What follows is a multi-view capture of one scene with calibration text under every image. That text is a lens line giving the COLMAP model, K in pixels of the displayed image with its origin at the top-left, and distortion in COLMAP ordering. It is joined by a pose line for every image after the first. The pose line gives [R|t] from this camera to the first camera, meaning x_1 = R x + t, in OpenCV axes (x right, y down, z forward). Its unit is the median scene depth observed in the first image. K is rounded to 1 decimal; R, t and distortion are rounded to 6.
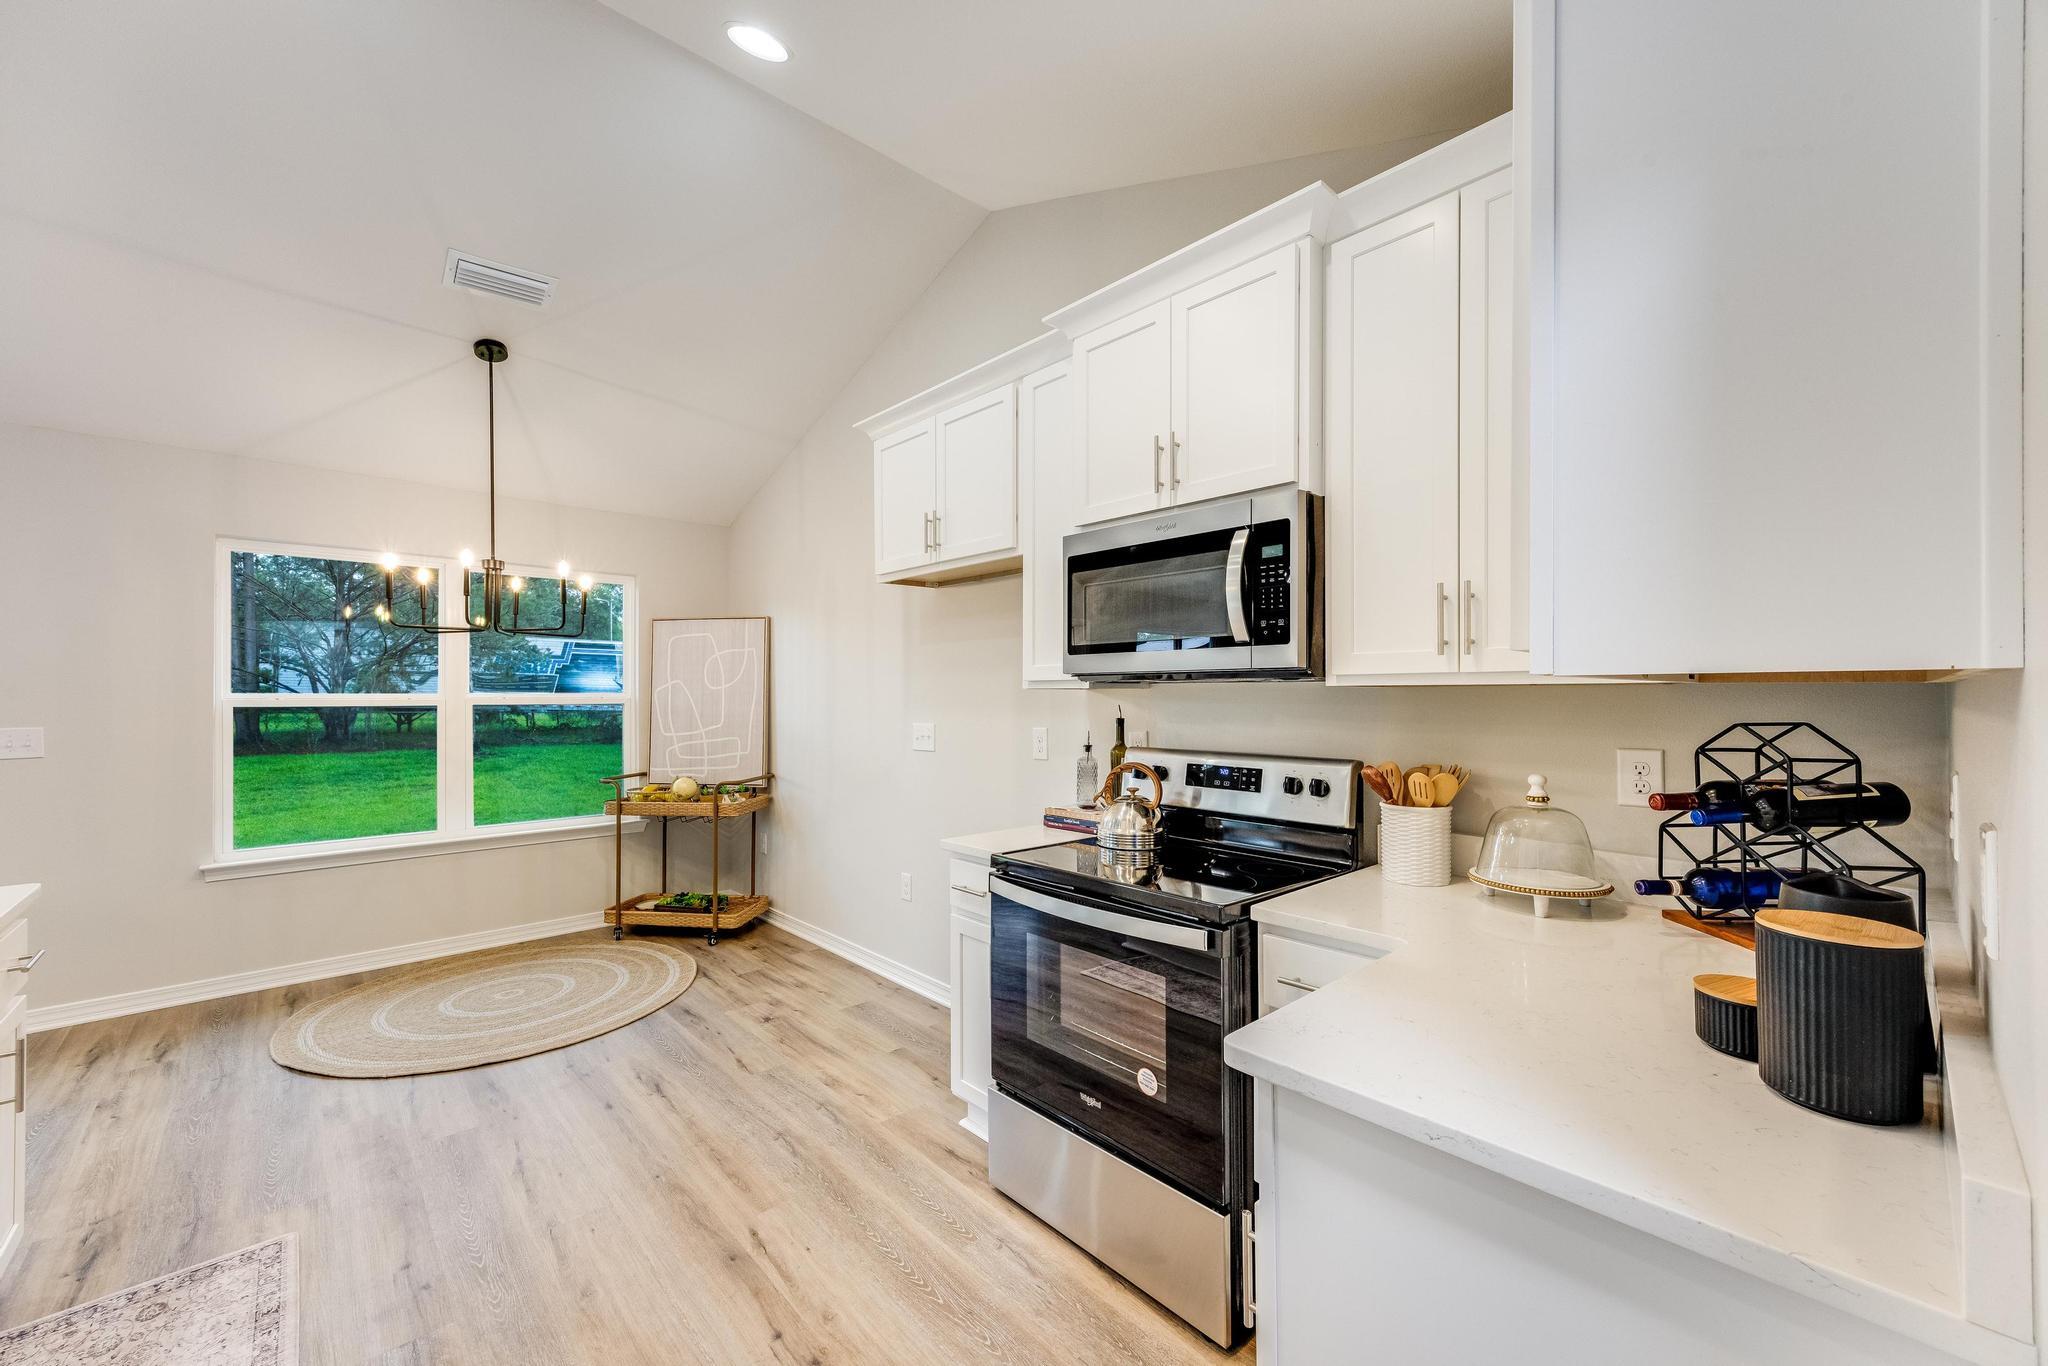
lens RADIAL K [[803.5, 0, 1038.4], [0, 803.5, 693.1], [0, 0, 1]] dist [0.004933, 0.001113]
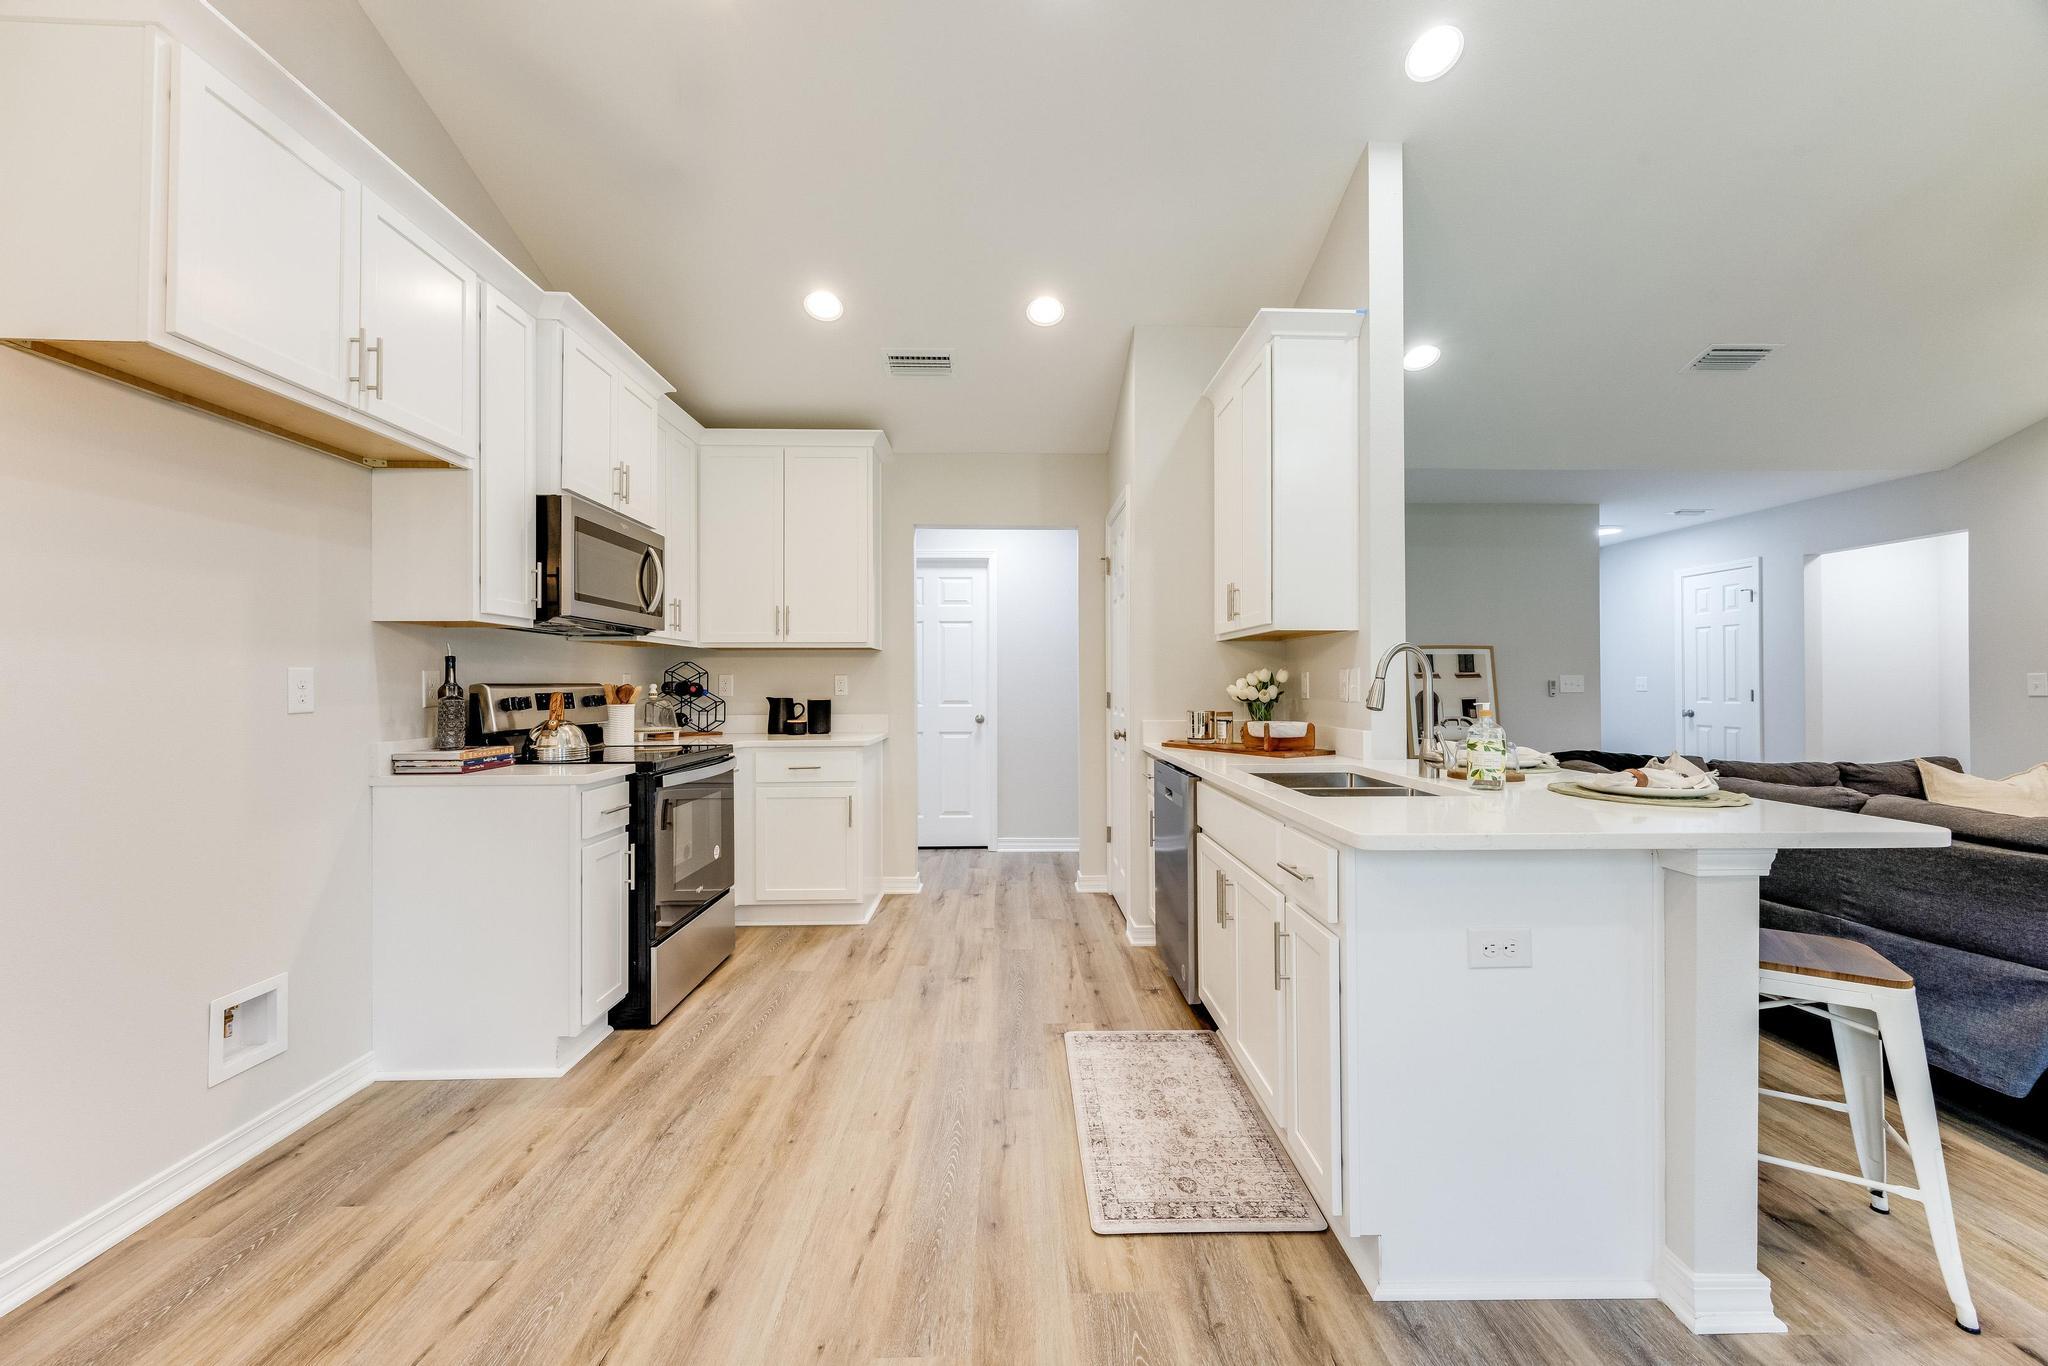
lens RADIAL K [[790.6, 0, 1029.3], [0, 790.6, 678.2], [0, 0, 1]] dist [0.003020, -0.000177]
pose [[-0.750004, 0.011783, 0.661329, -0.802628], [0.007380, 0.999928, -0.009447, 0.054247], [-0.661393, -0.002205, -0.750037, 0.942590]]
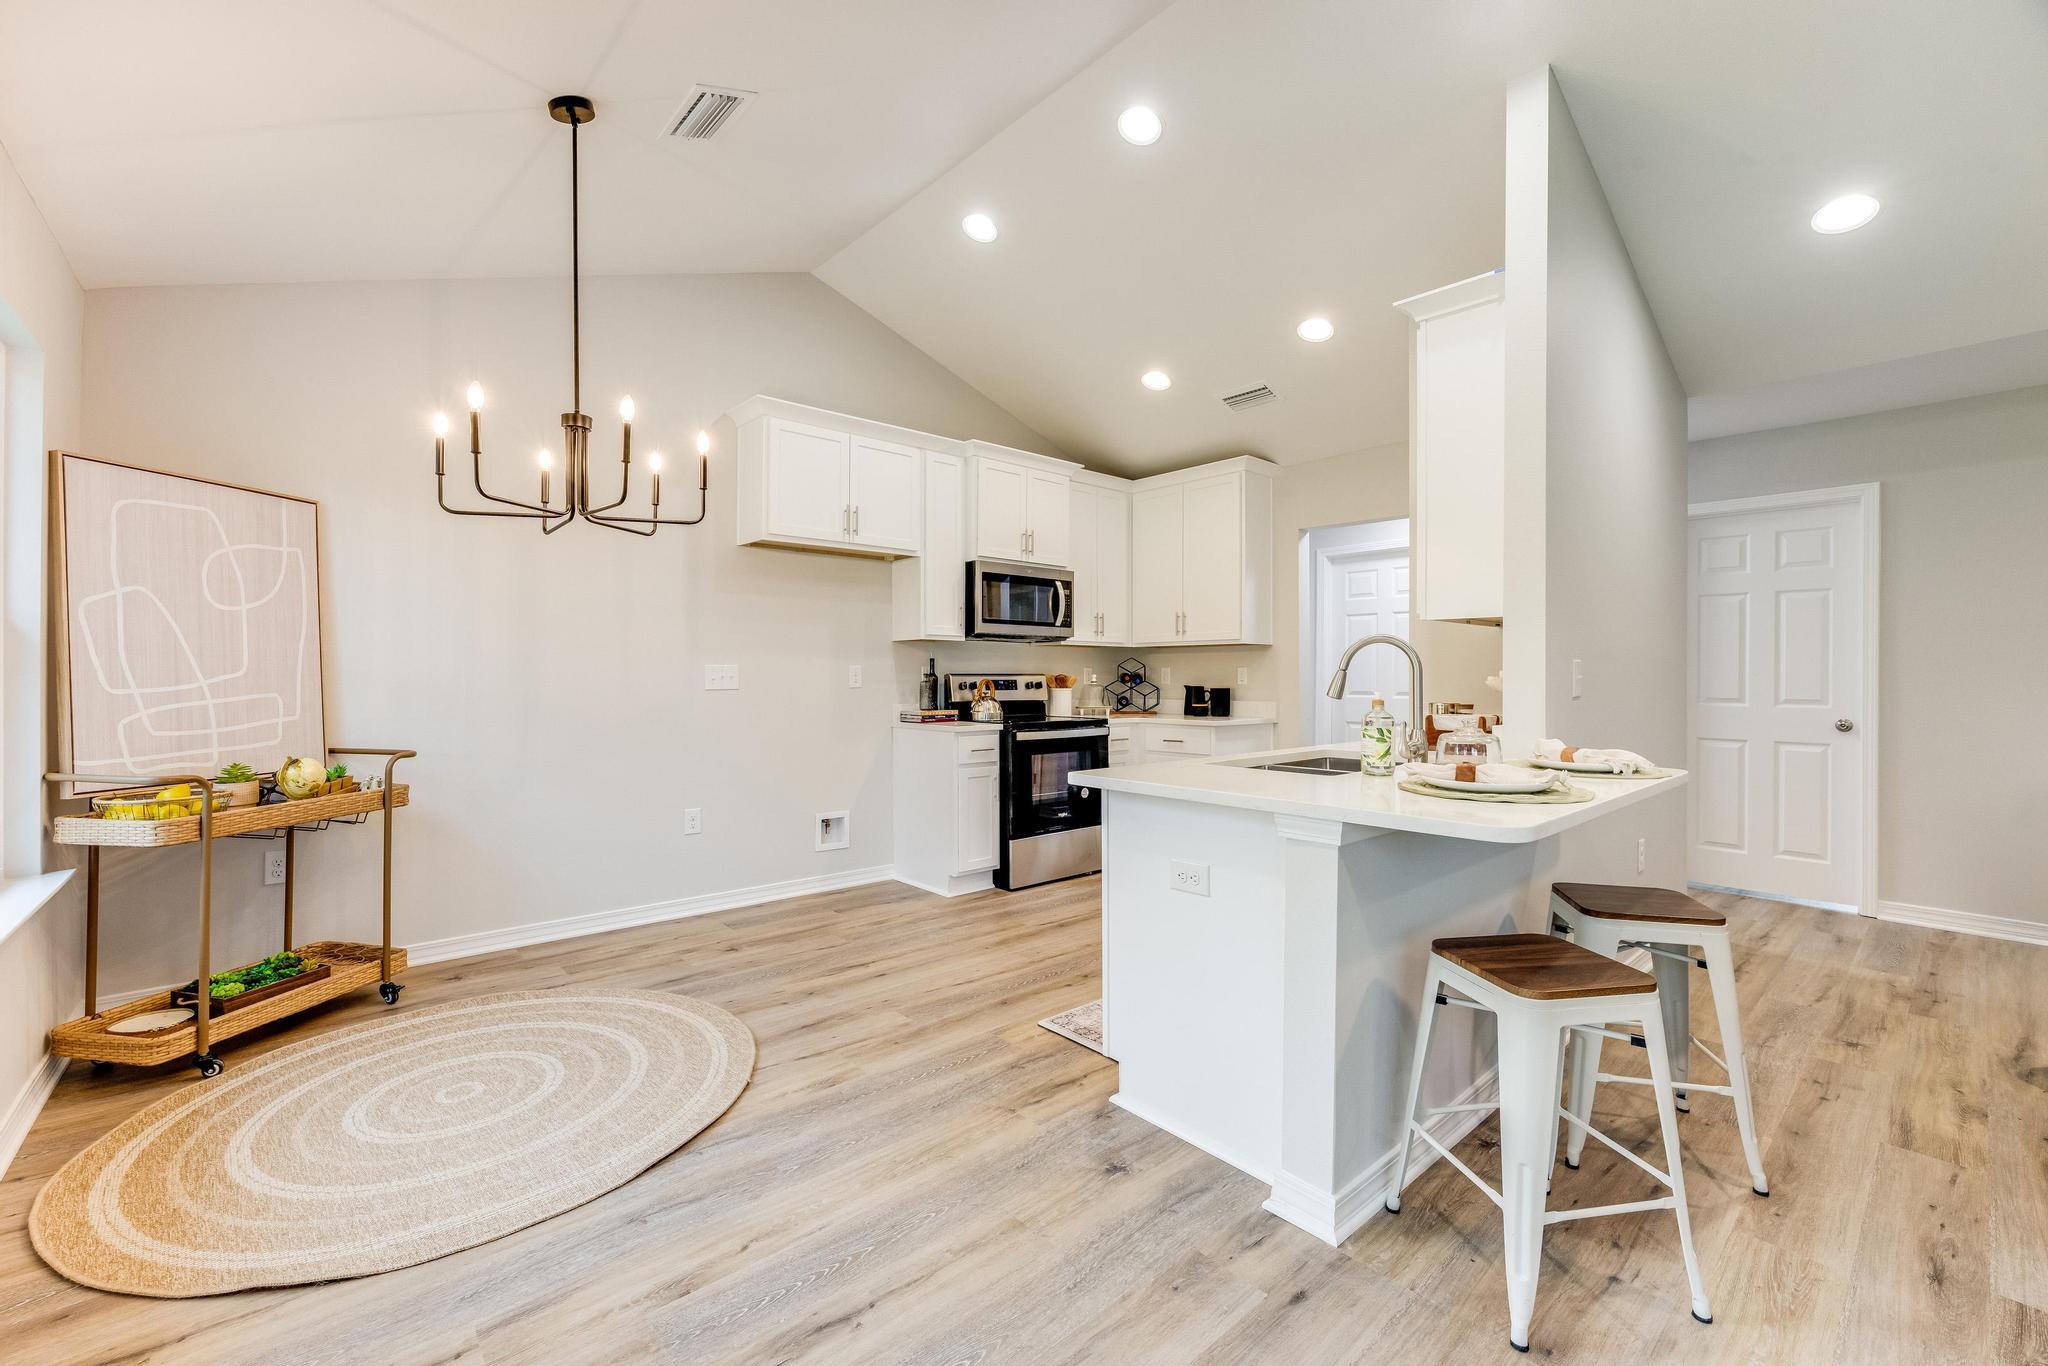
lens RADIAL K [[842.4, 0, 1035.3], [0, 842.4, 680.7], [0, 0, 1]] dist [-0.004098, -0.001009]
pose [[0.019467, -0.001194, 0.999810, -1.300545], [-0.000680, 0.999999, 0.001207, 0.058166], [-0.999810, -0.000703, 0.019466, 0.553353]]
